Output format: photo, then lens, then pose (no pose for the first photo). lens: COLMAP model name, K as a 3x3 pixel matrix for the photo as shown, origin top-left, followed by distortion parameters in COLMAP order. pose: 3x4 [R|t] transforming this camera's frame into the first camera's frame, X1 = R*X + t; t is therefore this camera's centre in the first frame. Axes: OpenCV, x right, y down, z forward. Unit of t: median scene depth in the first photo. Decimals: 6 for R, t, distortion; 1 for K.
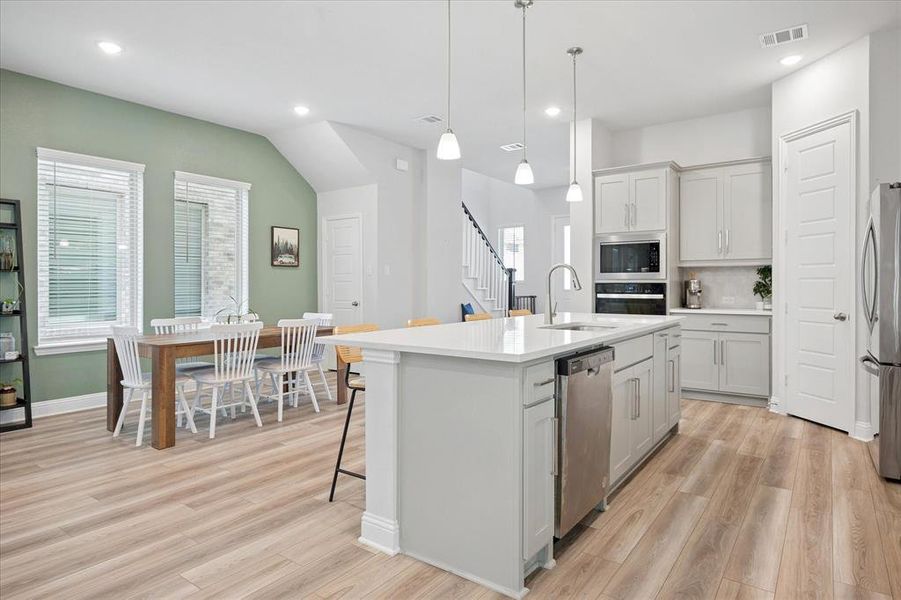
lens RADIAL K [[523.8, 0, 447.9], [0, 523.8, 290.4], [0, 0, 1]] dist [-0.001914, -0.002139]
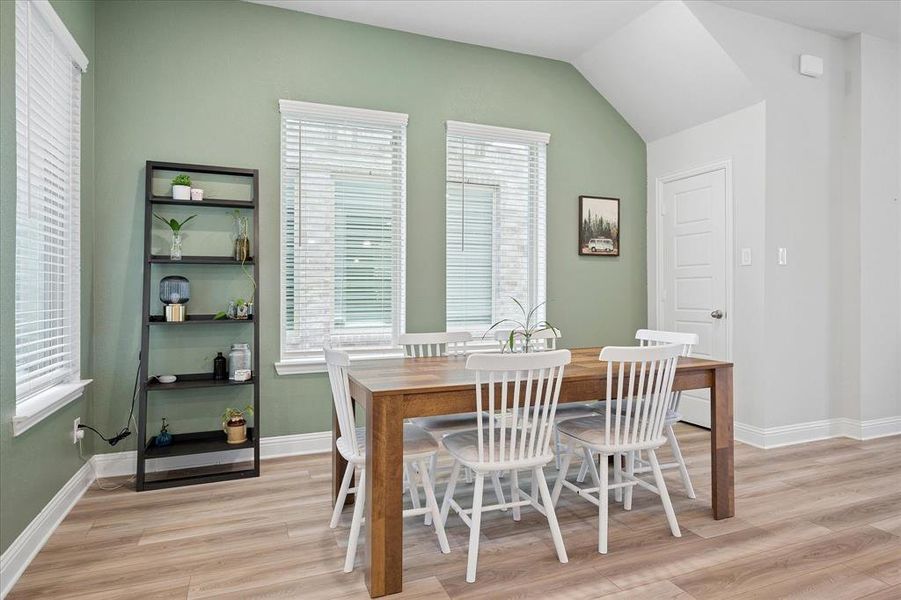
lens RADIAL K [[523.8, 0, 447.9], [0, 523.8, 290.4], [0, 0, 1]] dist [-0.001914, -0.002139]
pose [[0.849267, -0.001854, -0.527960, -0.177517], [-0.005522, 0.999908, -0.012395, 0.010506], [0.527934, 0.013442, 0.849179, 0.484131]]
